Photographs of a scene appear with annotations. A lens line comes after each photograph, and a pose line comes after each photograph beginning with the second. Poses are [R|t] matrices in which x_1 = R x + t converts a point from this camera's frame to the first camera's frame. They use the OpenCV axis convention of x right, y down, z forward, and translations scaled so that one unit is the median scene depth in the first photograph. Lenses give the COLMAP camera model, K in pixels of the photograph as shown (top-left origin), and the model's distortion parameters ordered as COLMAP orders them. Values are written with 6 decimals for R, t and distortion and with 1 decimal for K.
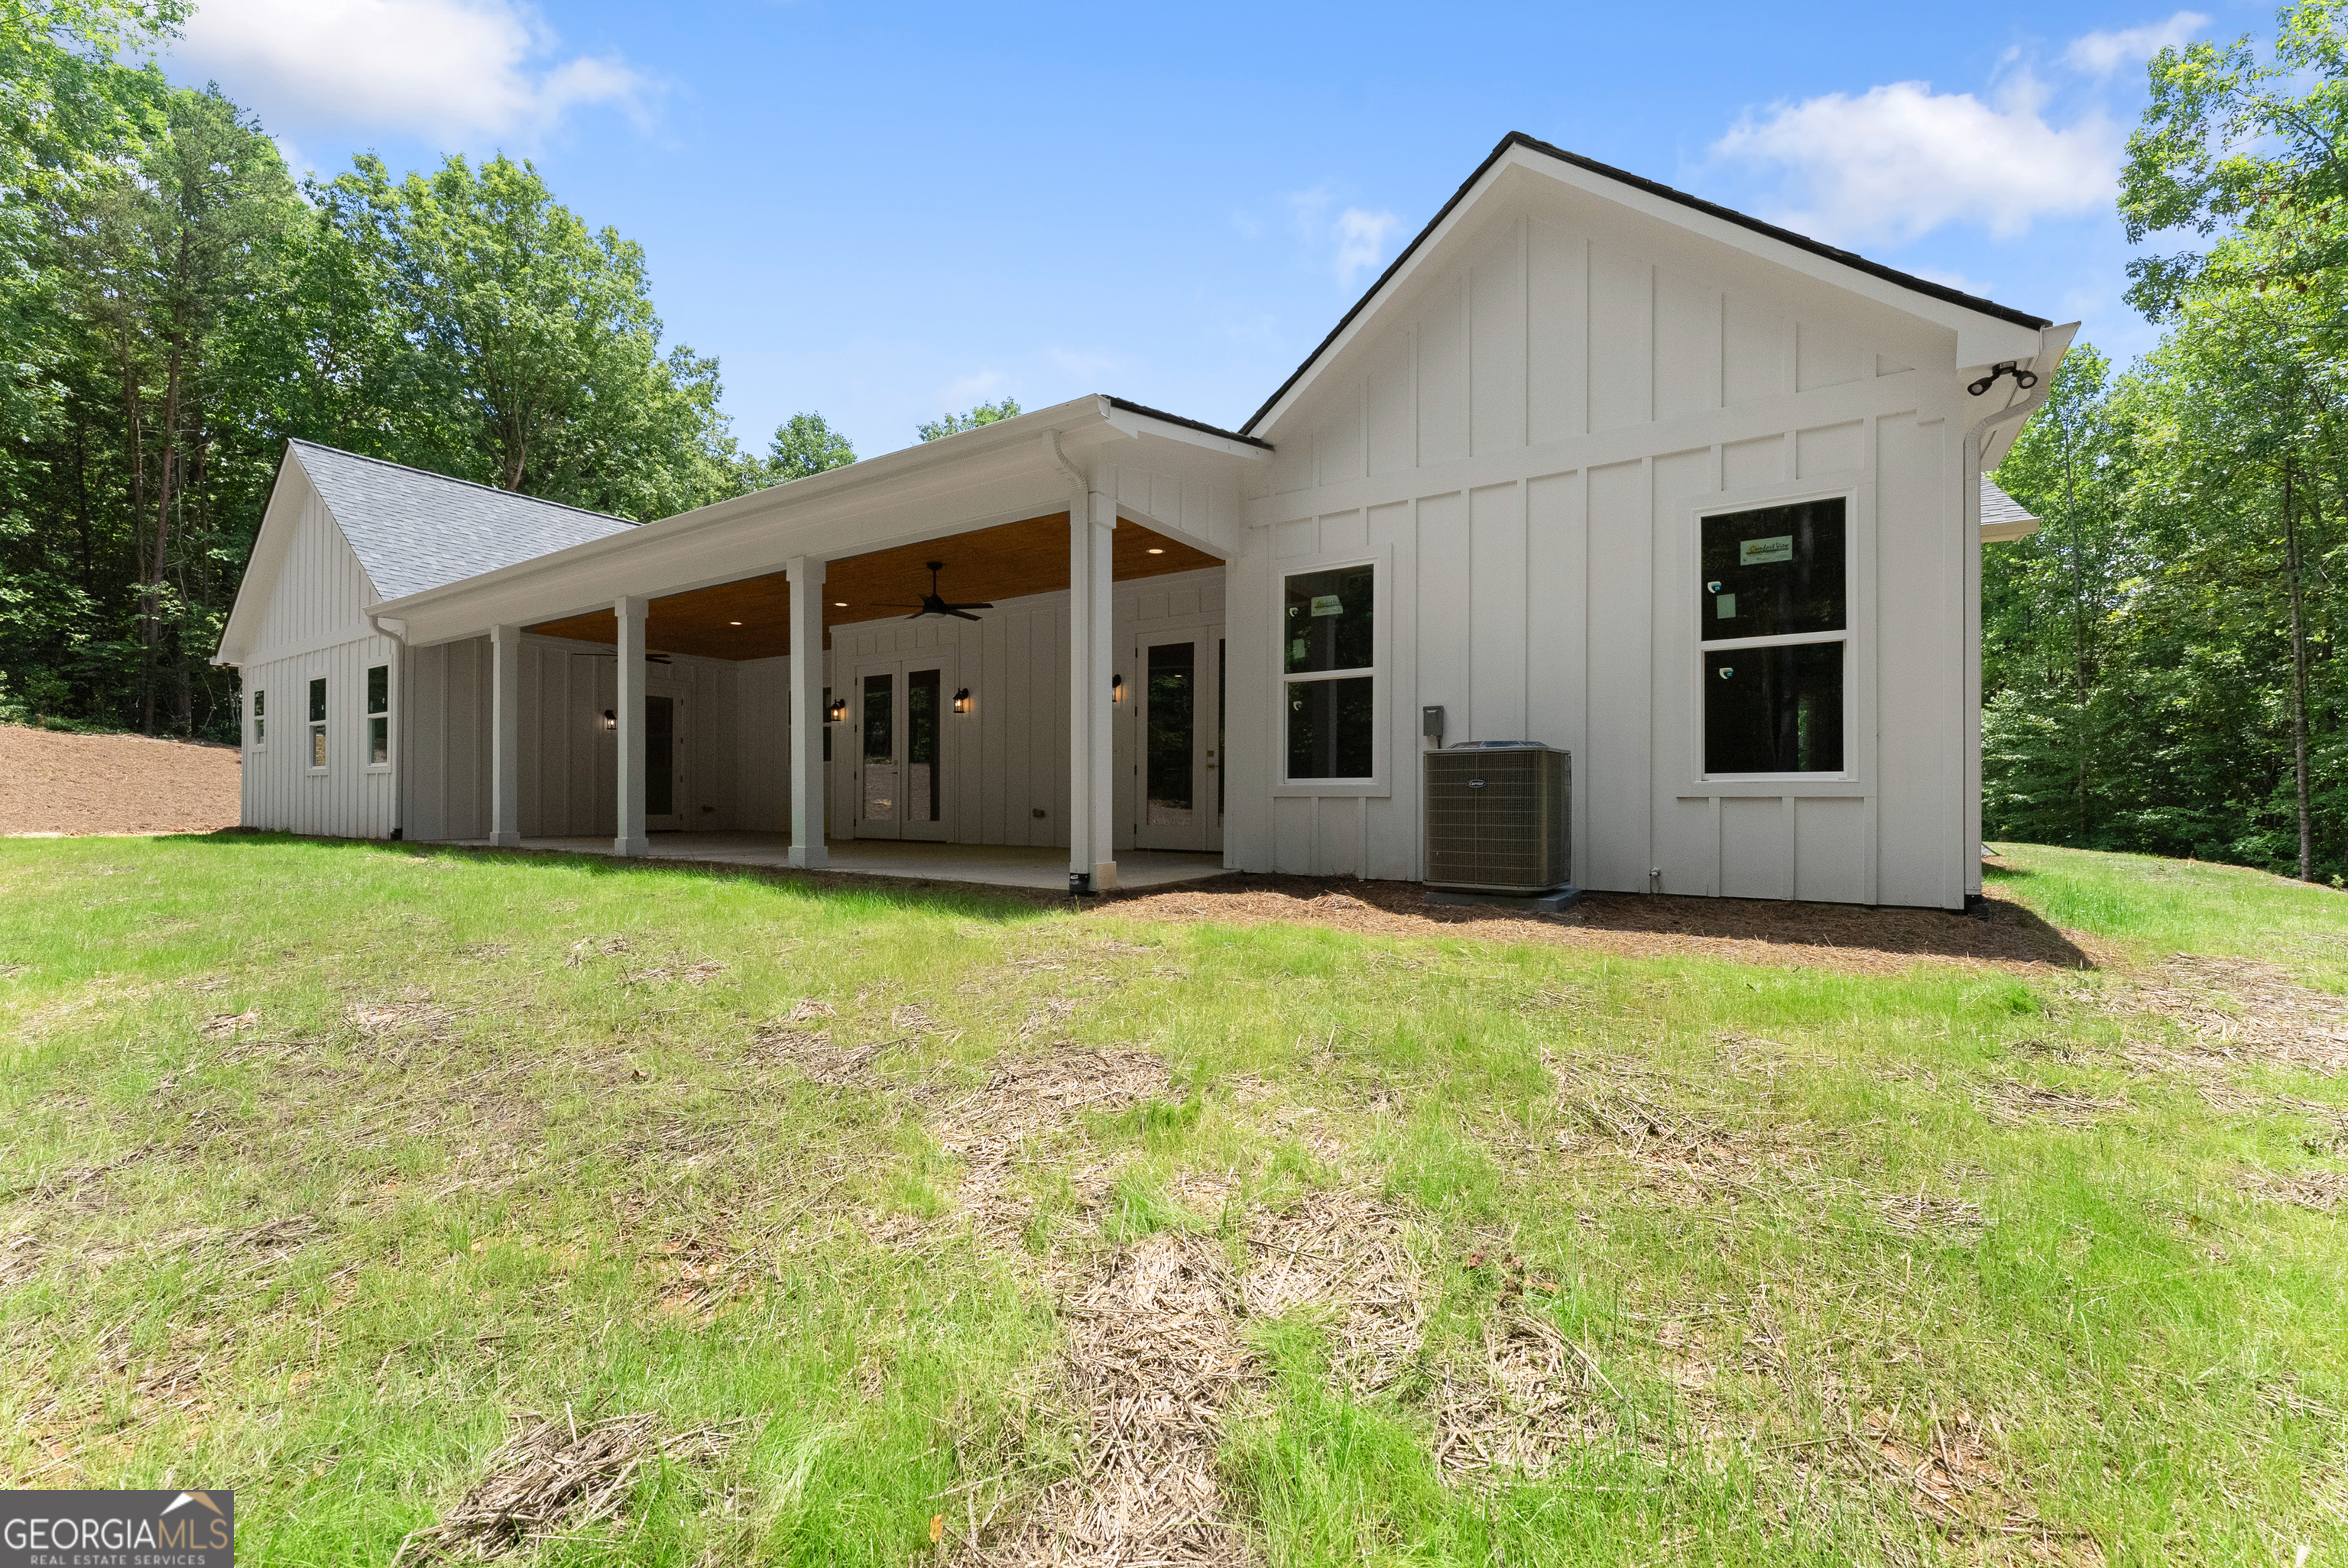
lens RADIAL K [[946.2, 0, 1159.6], [0, 946.2, 783.8], [0, 0, 1]] dist [-0.002960, 0.000300]
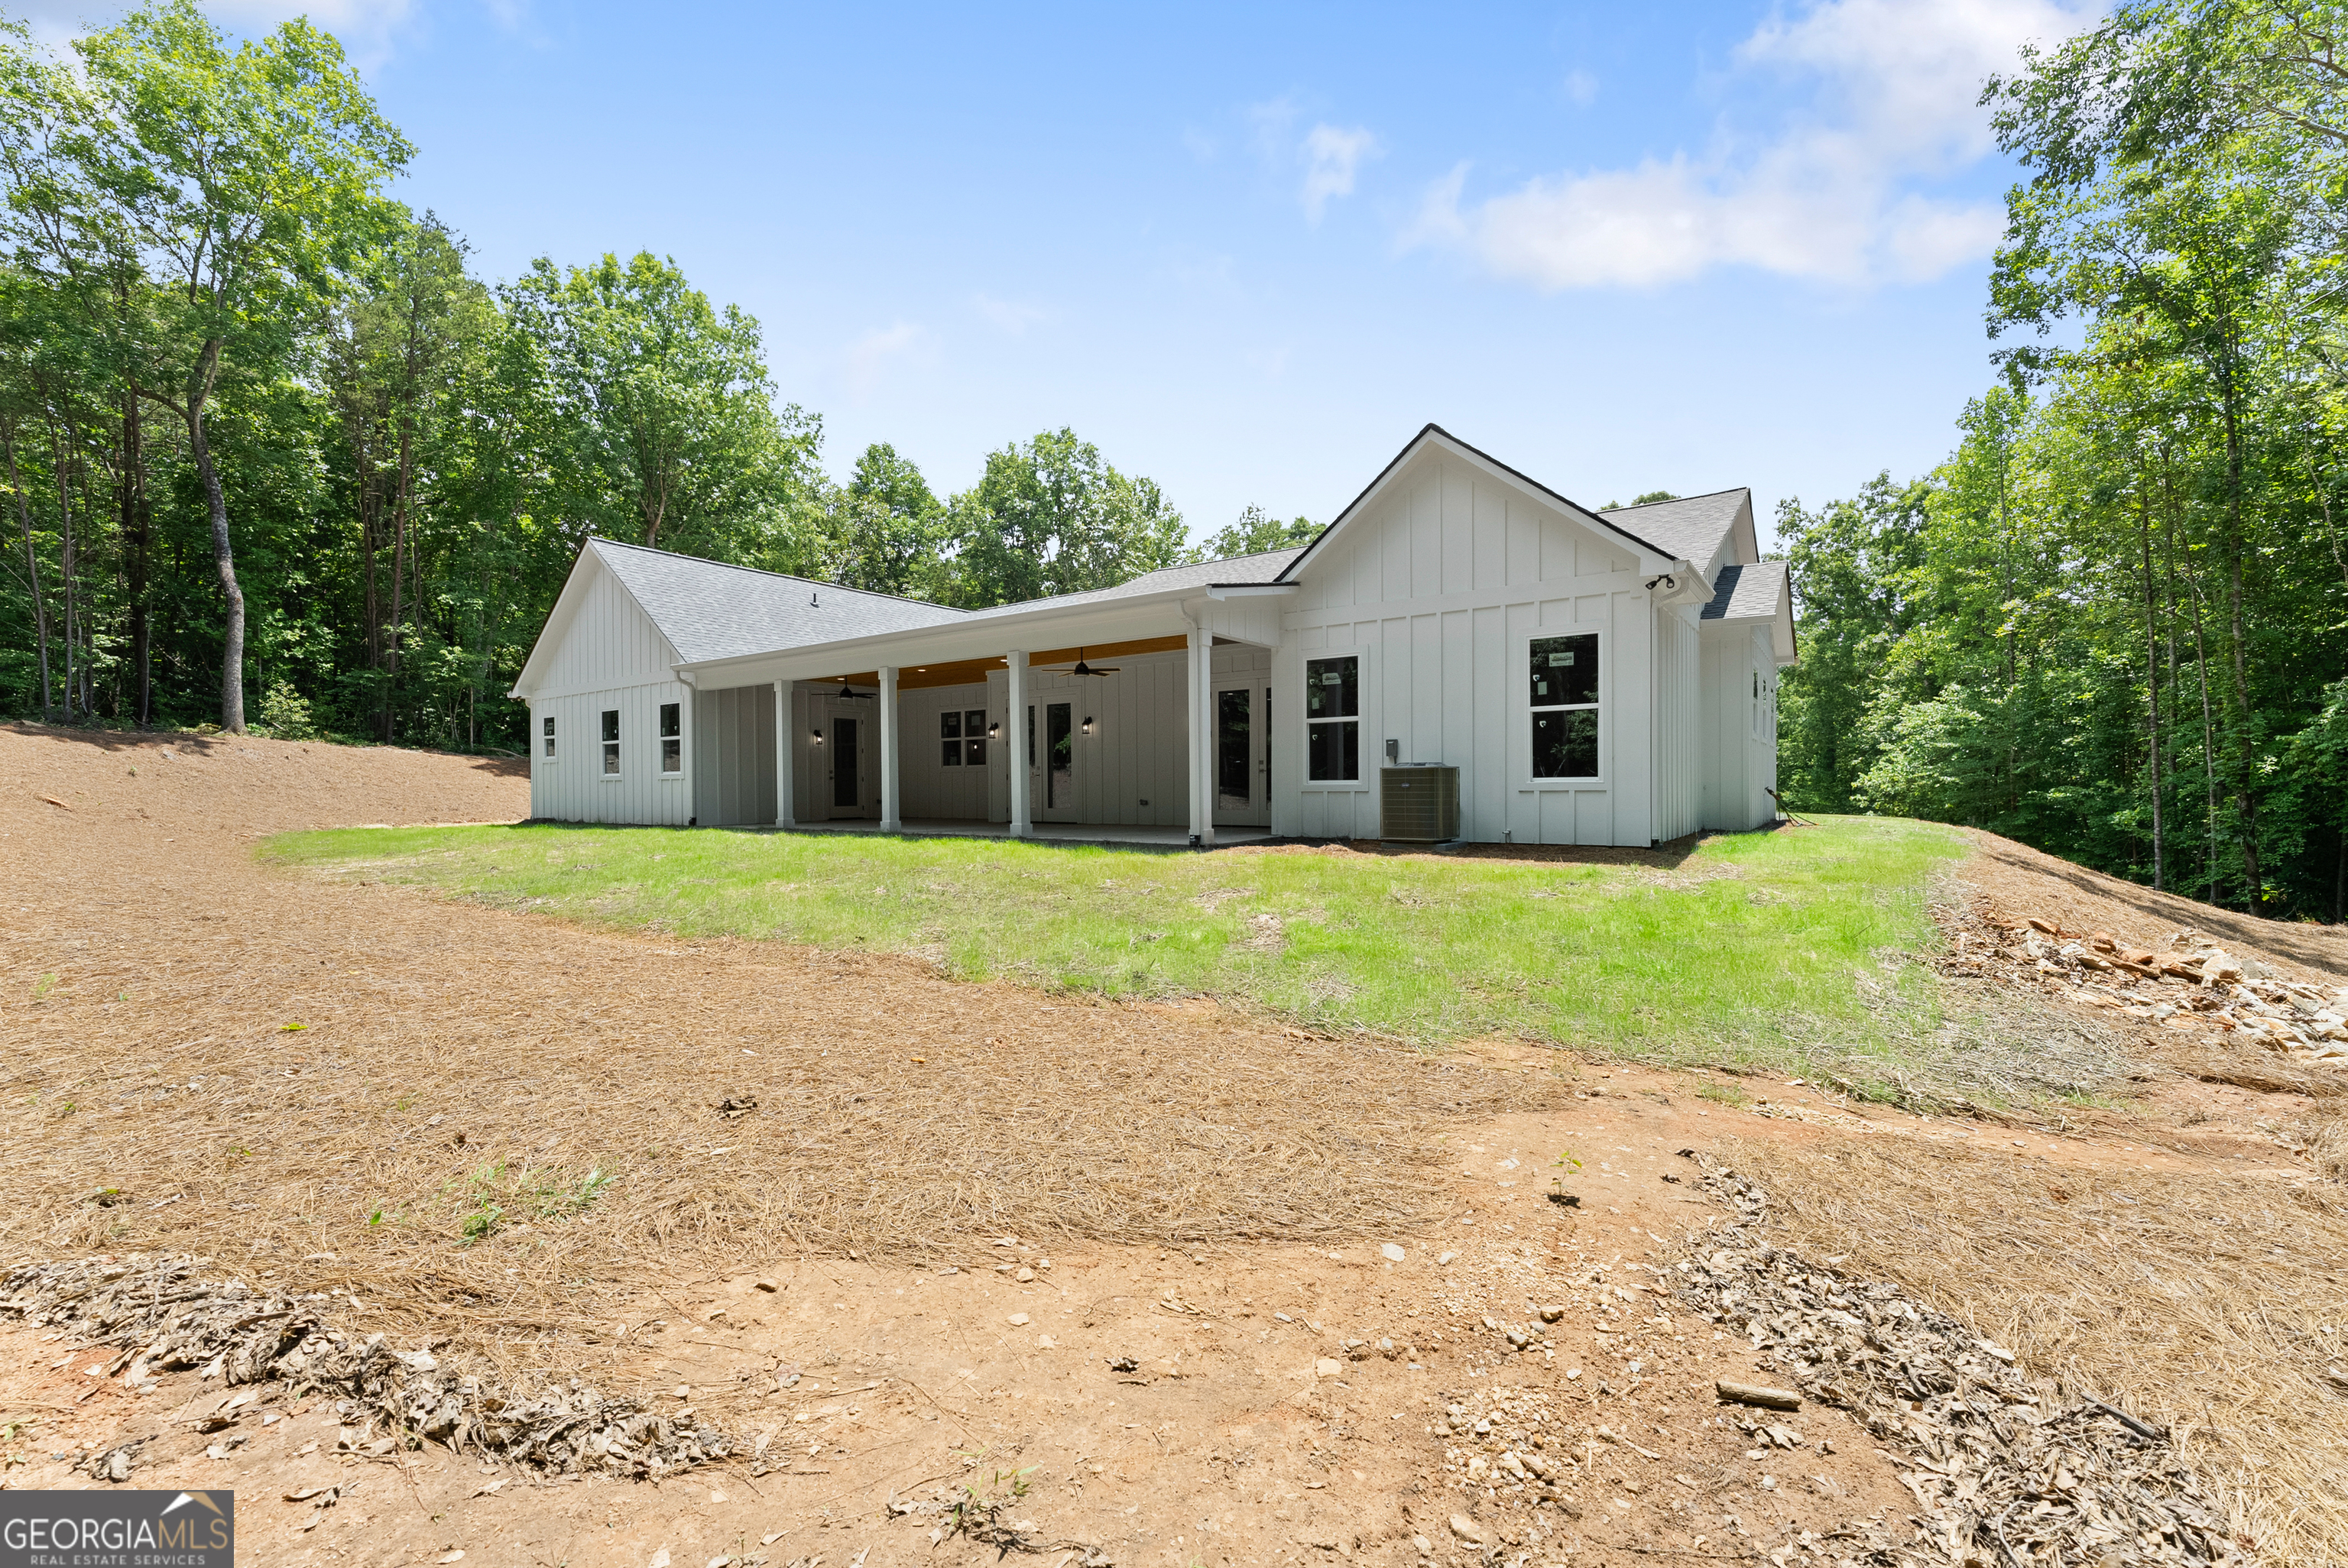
lens RADIAL K [[946.2, 0, 1178.4], [0, 946.2, 793.0], [0, 0, 1]] dist [-0.002960, 0.000300]
pose [[0.999817, -0.010196, -0.016169, -0.058281], [0.010580, 0.999660, 0.023846, -0.021578], [0.015920, -0.024012, 0.999585, -0.567767]]
